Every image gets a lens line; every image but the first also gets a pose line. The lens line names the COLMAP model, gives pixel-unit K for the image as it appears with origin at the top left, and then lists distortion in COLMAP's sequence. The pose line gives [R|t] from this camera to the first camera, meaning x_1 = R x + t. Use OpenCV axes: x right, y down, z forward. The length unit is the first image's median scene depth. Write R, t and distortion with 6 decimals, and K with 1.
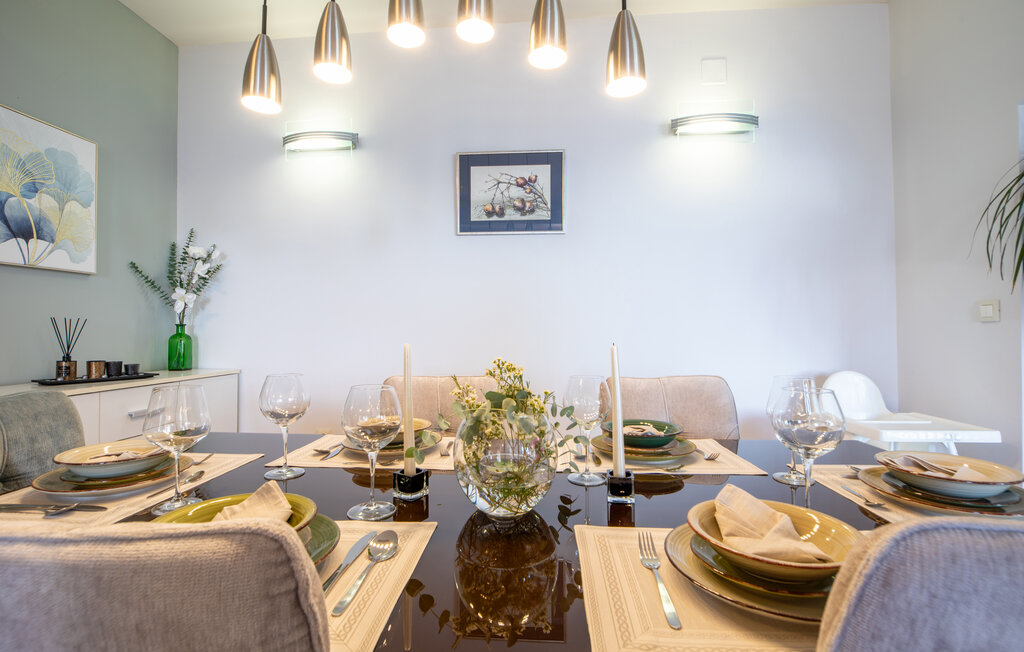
lens RADIAL K [[484.6, 0, 512.0], [0, 484.6, 326.0], [0, 0, 1]] dist [-0.004902, -0.001136]
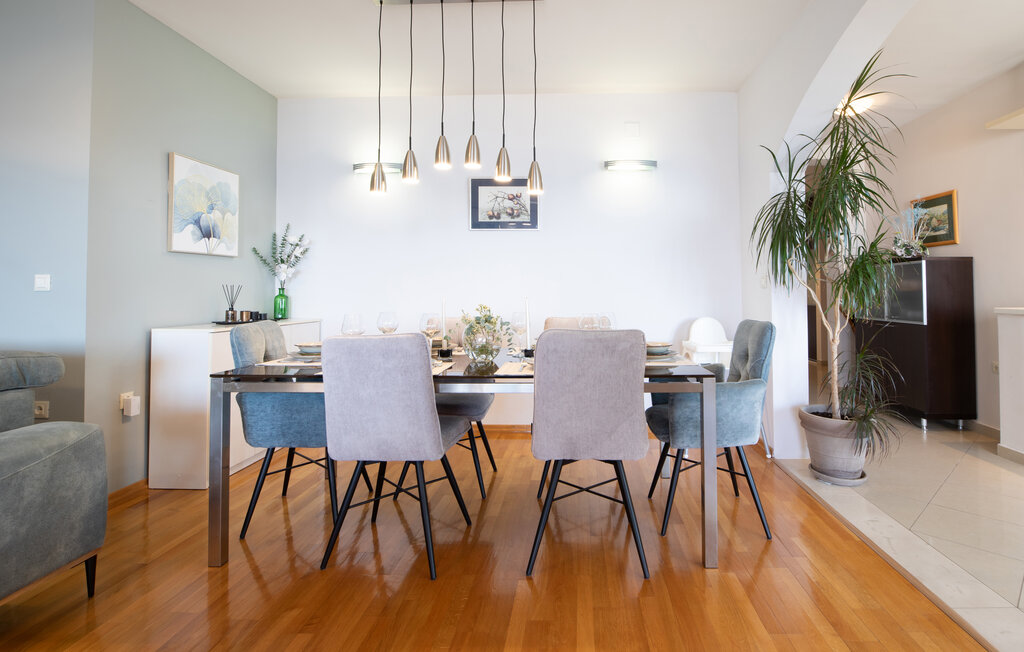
lens RADIAL K [[508.0, 0, 567.2], [0, 508.0, 279.3], [0, 0, 1]] dist [0.000659, -0.000074]
pose [[0.998132, 0.001780, 0.061070, 0.099616], [-0.000842, 0.999881, -0.015385, -0.008109], [-0.061090, 0.015304, 0.998015, -0.638332]]
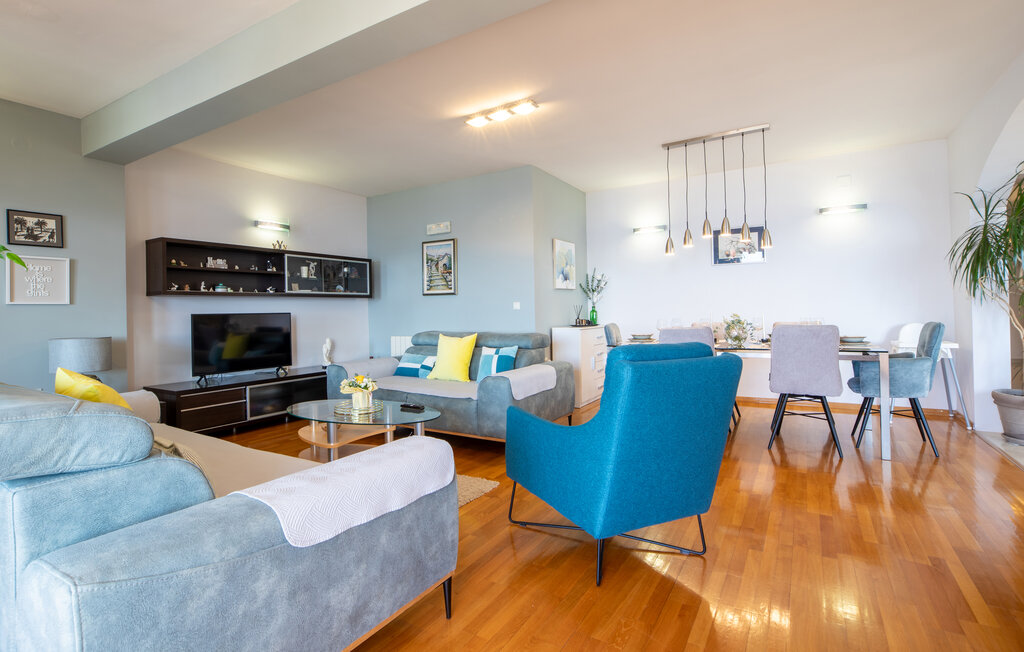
lens RADIAL K [[484.9, 0, 494.9], [0, 484.9, 310.3], [0, 0, 1]] dist [-0.011148, -0.001175]
pose [[0.884825, -0.013827, -0.465717, 0.039706], [0.020582, 0.999744, 0.009424, -0.018414], [0.465468, -0.017924, 0.884883, -1.537146]]
